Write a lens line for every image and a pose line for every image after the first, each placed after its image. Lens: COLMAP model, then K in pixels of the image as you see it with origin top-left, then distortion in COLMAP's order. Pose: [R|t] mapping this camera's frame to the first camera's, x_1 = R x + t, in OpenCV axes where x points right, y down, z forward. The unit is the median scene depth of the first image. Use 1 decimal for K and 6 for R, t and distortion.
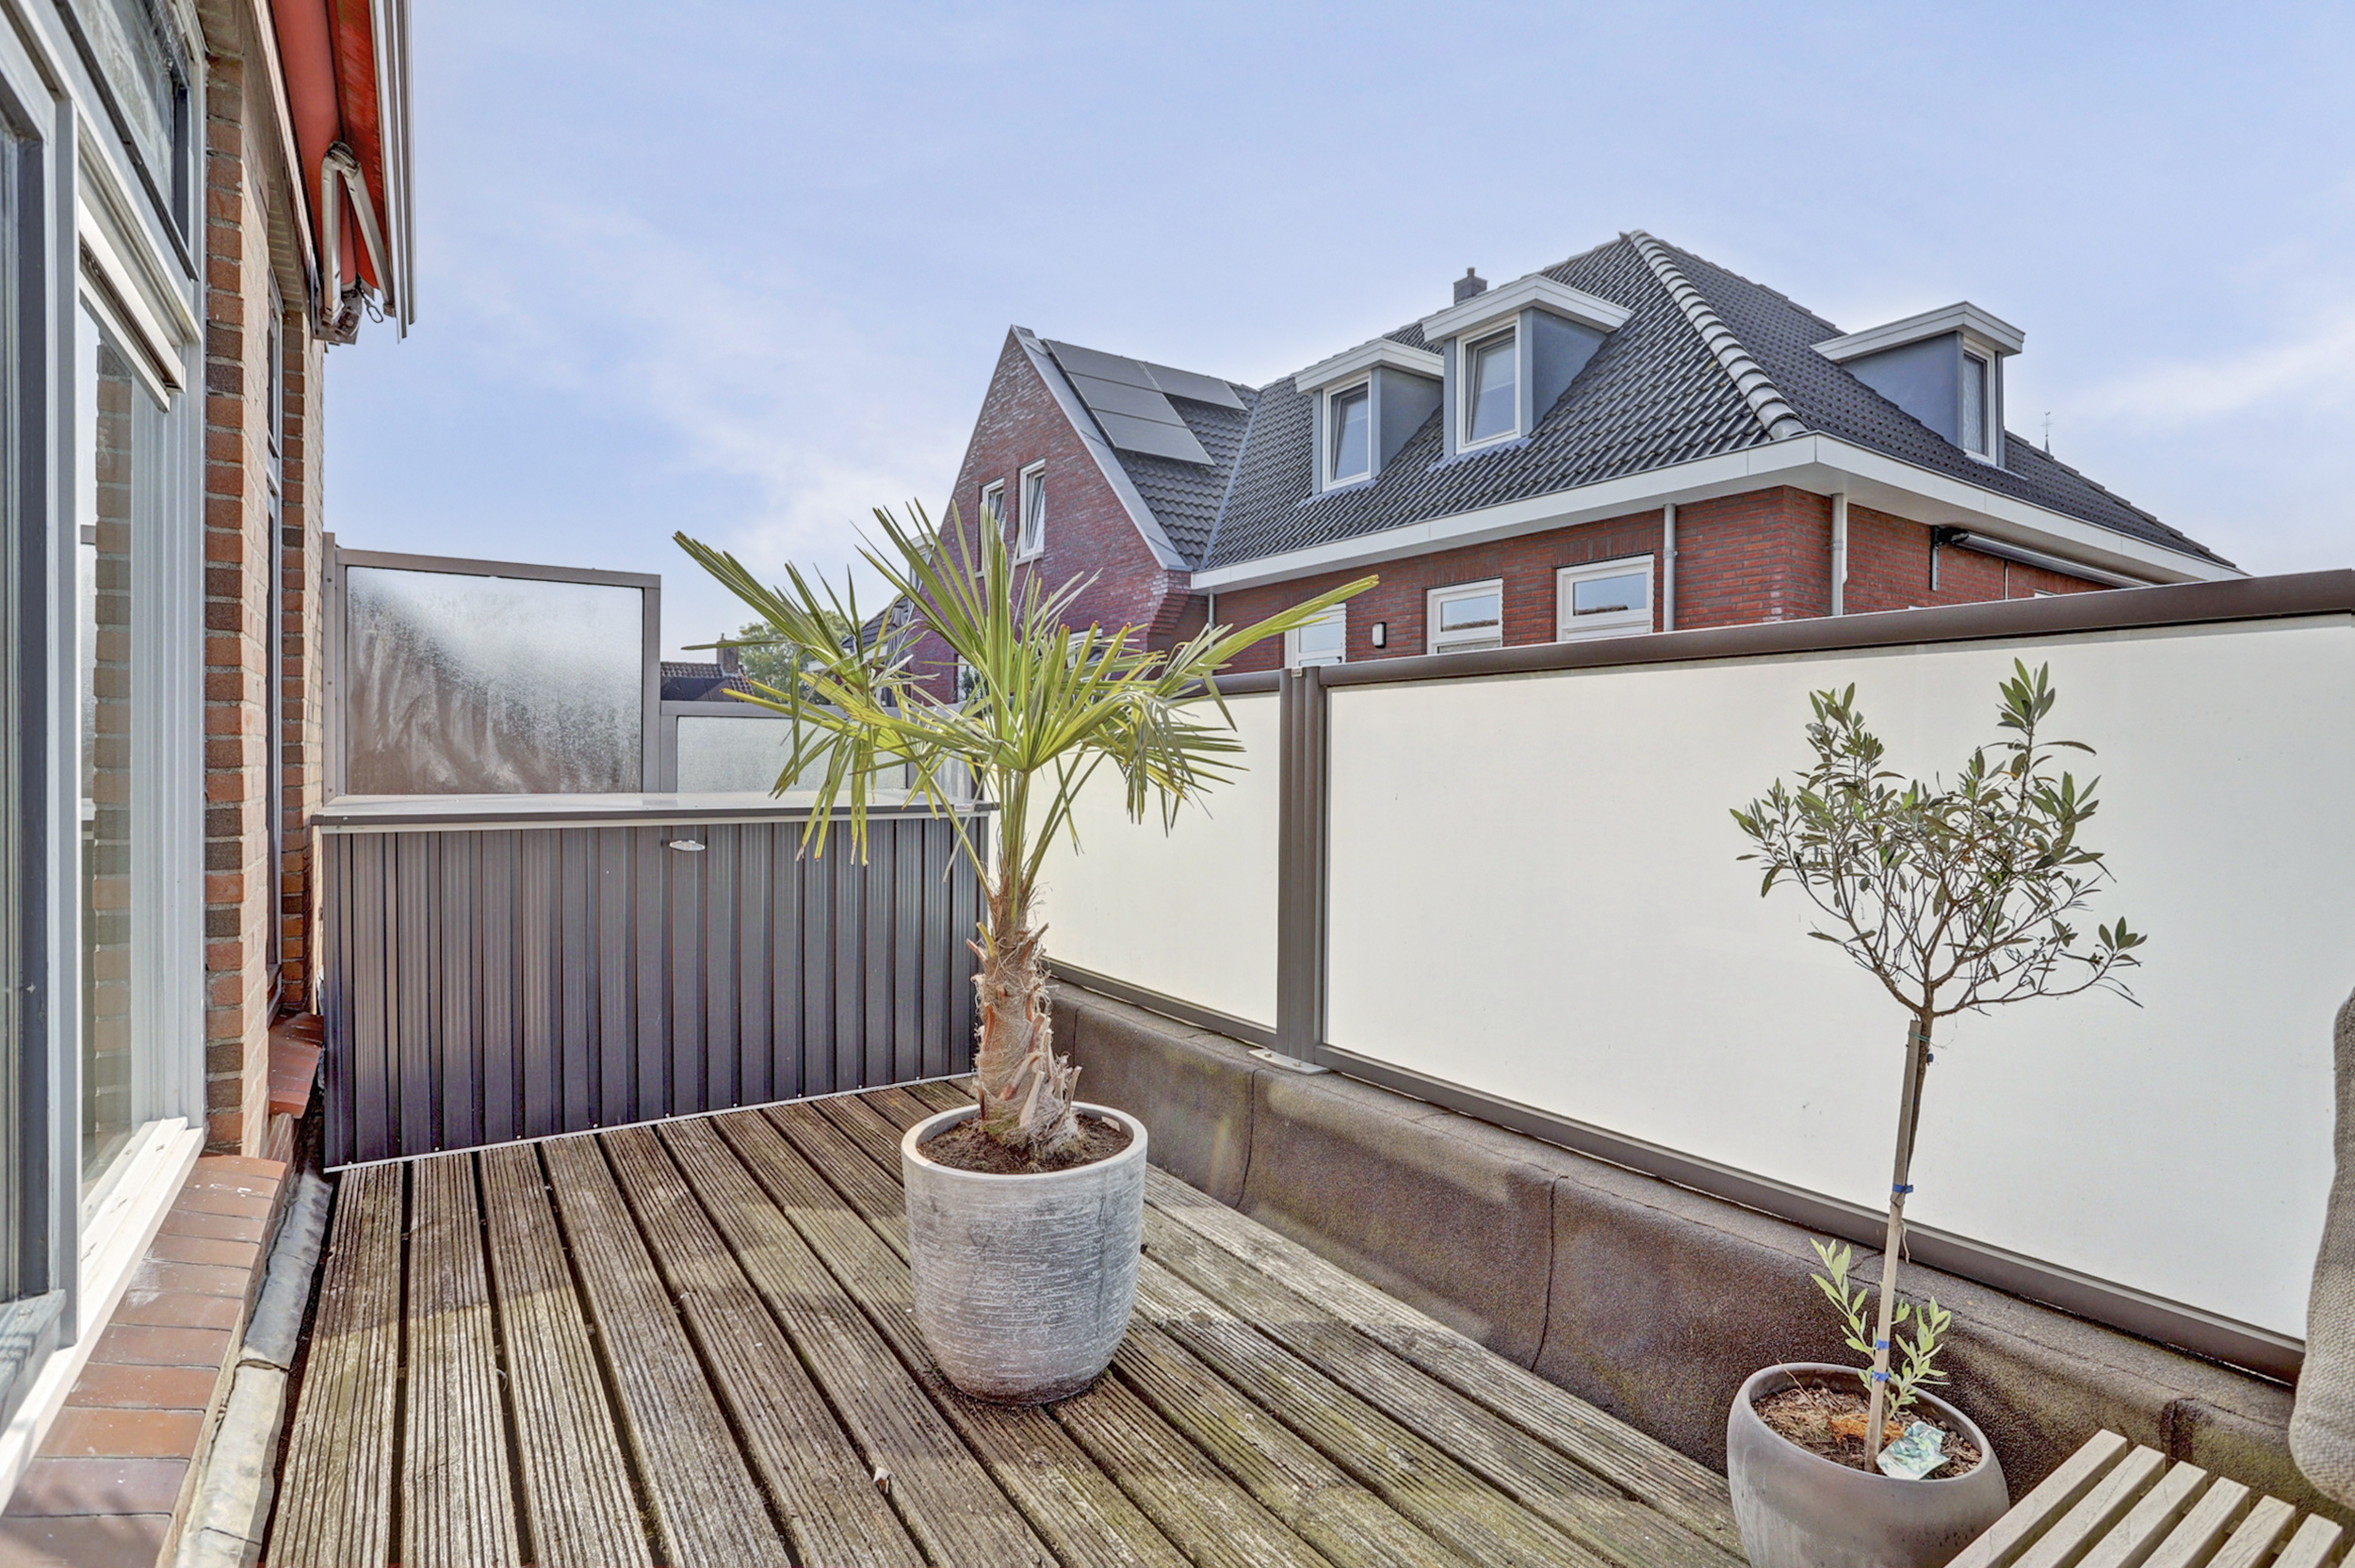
lens RADIAL K [[1153.1, 0, 1173.8], [0, 1153.1, 763.2], [0, 0, 1]] dist [-0.061209, 0.030461]
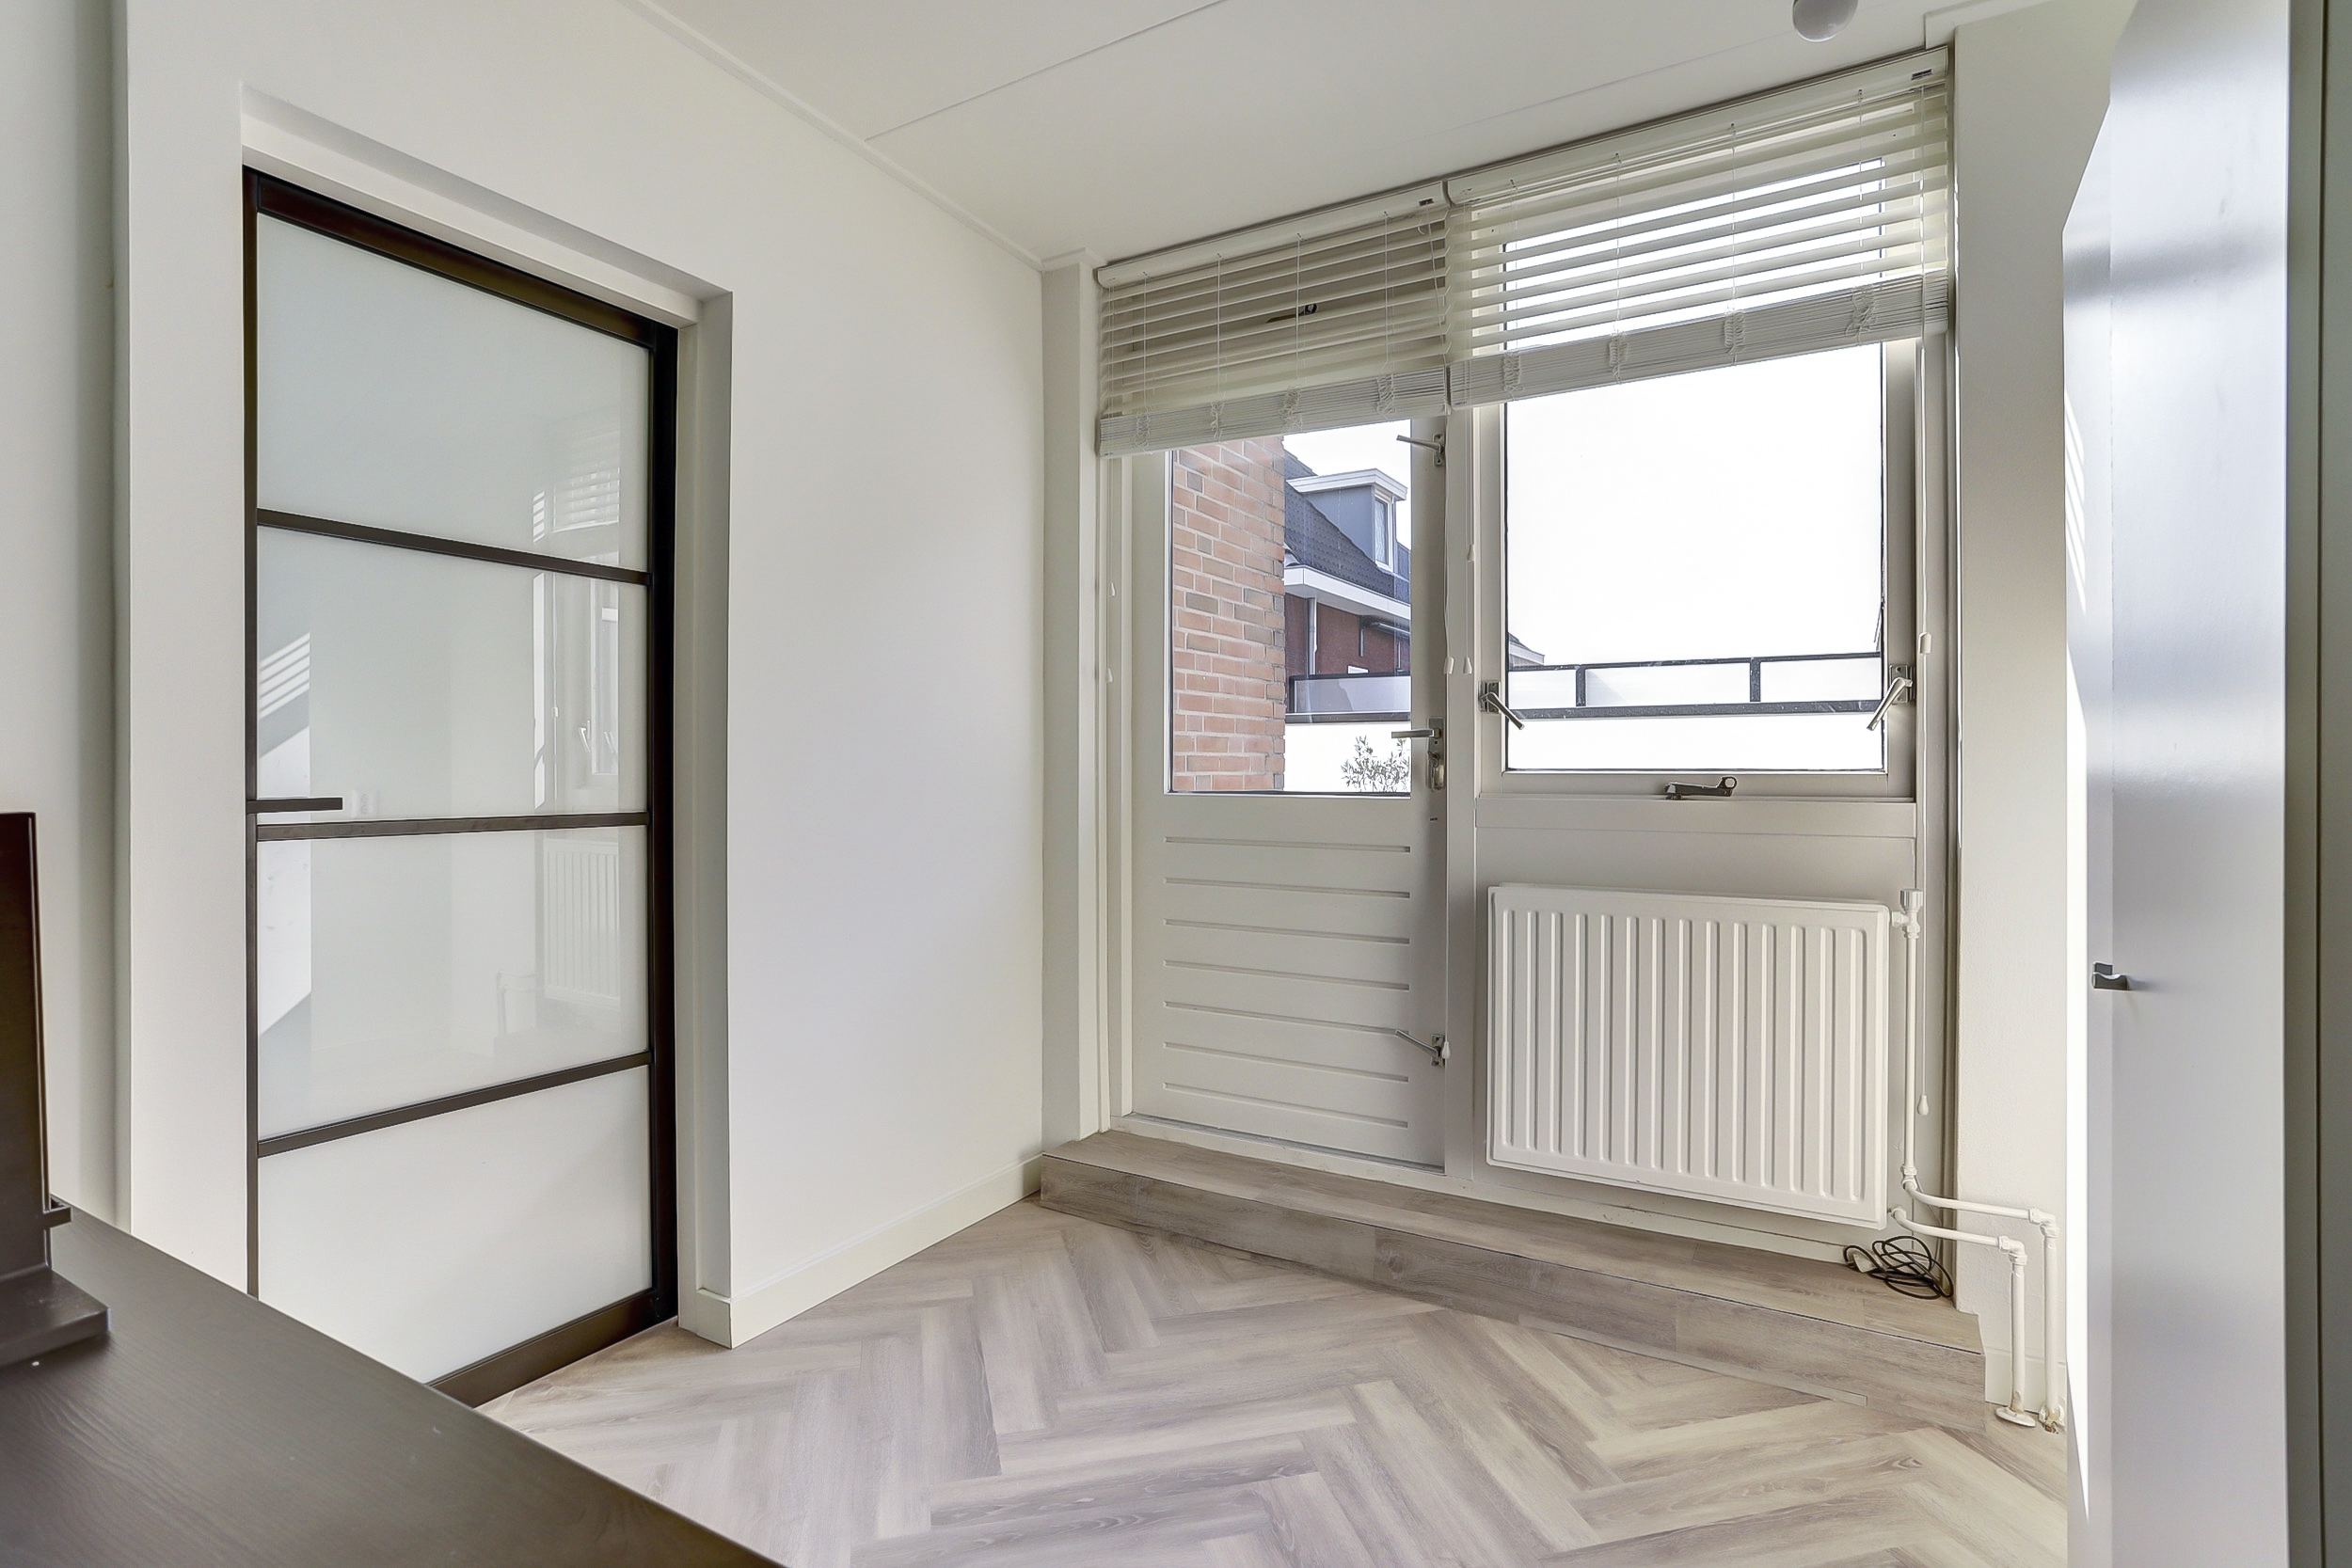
lens RADIAL K [[1155.2, 0, 1179.5], [0, 1155.2, 736.8], [0, 0, 1]] dist [-0.067898, 0.041223]
pose [[0.901338, 0.010644, 0.432985, -0.223311], [0.002293, 0.999567, -0.029345, 0.007001], [-0.433109, 0.027443, 0.900924, -0.303266]]
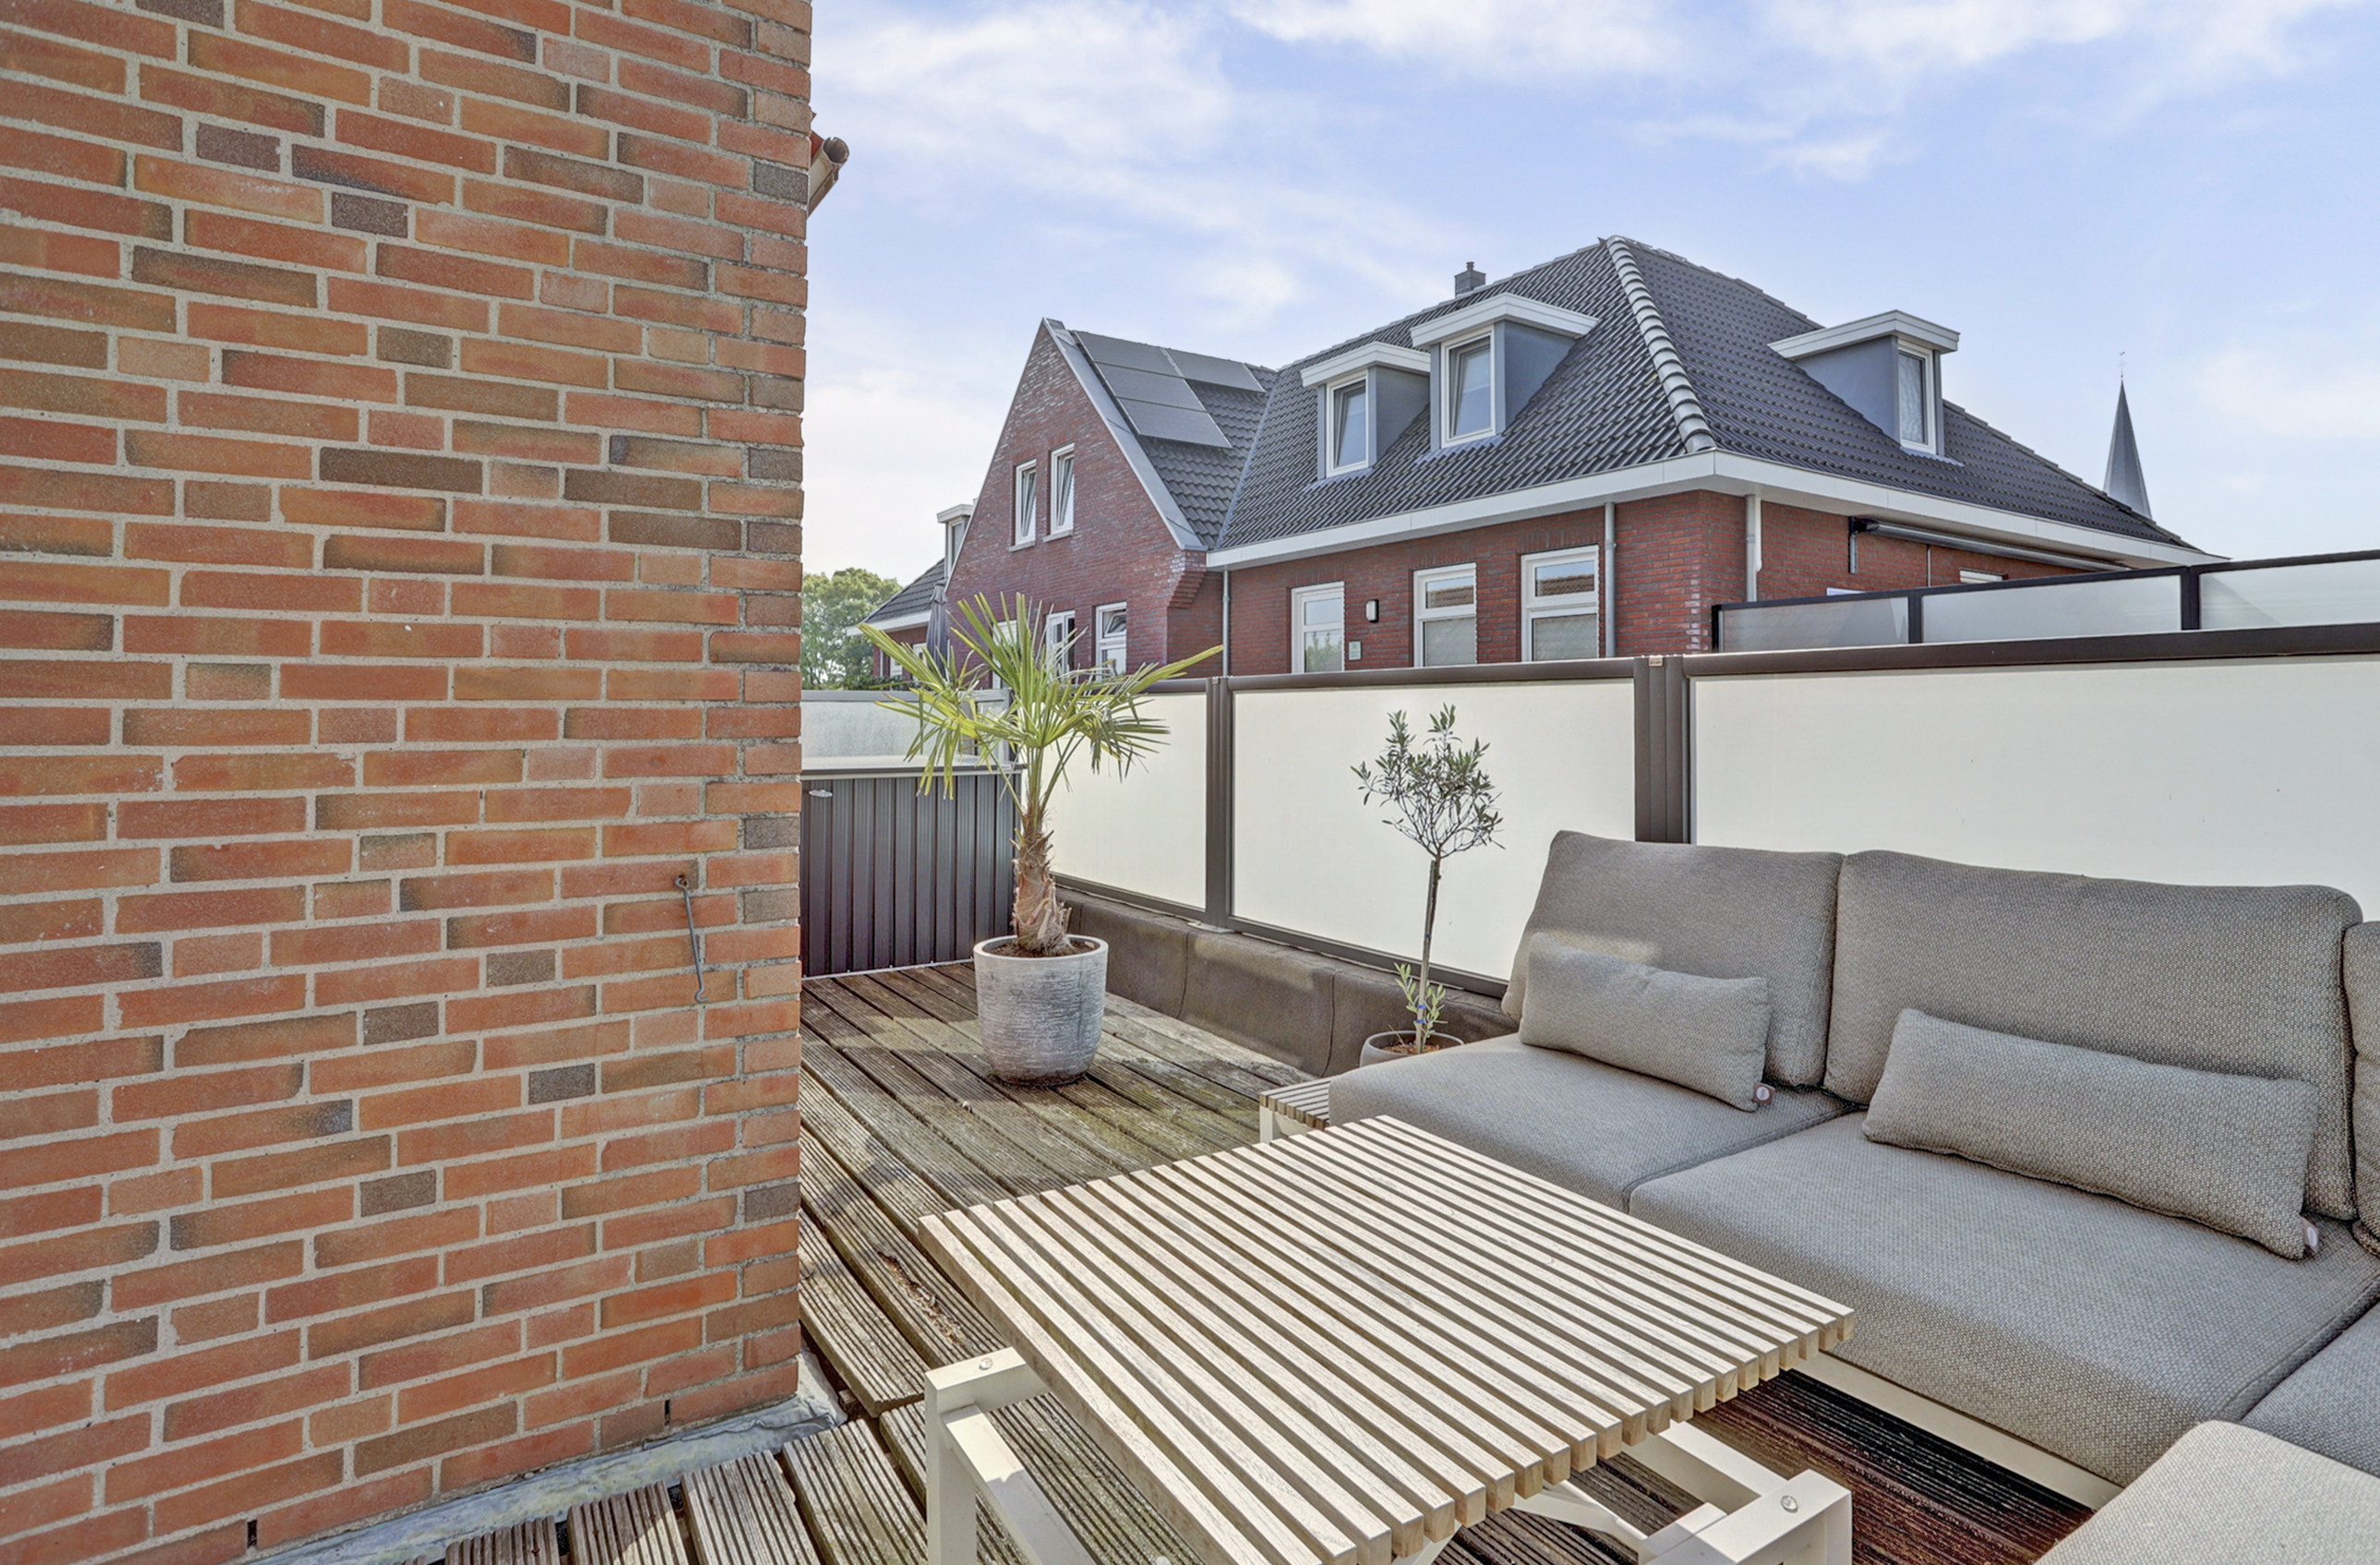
lens RADIAL K [[1207.9, 0, 1201.2], [0, 1207.9, 683.0], [0, 0, 1]] dist [-0.045591, 0.000211]
pose [[0.999920, -0.003989, -0.012039, 0.027704], [0.003610, 0.999503, -0.031305, -0.006310], [0.012158, 0.031259, 0.999437, -0.170770]]
